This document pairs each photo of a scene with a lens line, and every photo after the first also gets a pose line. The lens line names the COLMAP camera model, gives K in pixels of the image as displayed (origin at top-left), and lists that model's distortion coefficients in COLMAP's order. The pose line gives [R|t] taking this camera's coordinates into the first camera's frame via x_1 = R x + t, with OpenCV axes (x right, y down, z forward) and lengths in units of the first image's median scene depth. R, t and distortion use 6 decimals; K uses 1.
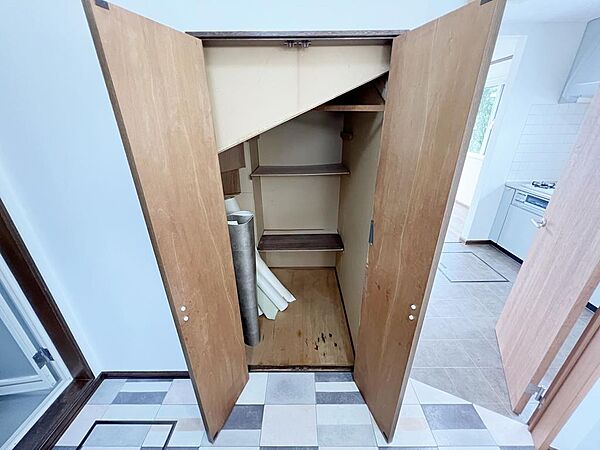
lens RADIAL K [[239.6, 0, 300.1], [0, 239.6, 223.7], [0, 0, 1]] dist [0.001255, -0.000829]
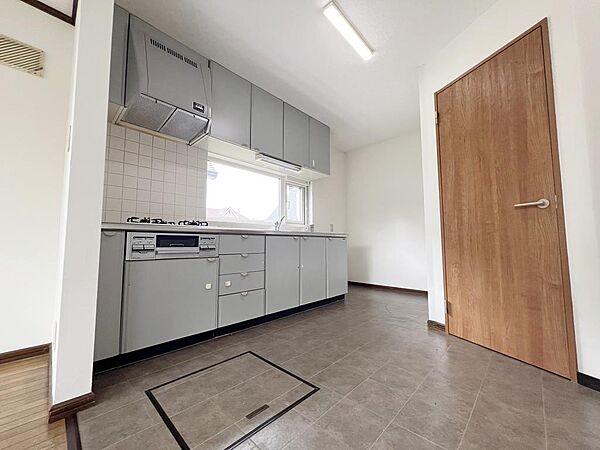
lens RADIAL K [[239.6, 0, 300.2], [0, 239.6, 225.2], [0, 0, 1]] dist [0.001255, -0.000829]
pose [[-0.724595, 0.060801, 0.686487, 0.281263], [0.280612, 0.935819, 0.213305, -0.165196], [-0.629459, 0.347197, -0.695152, 1.145035]]
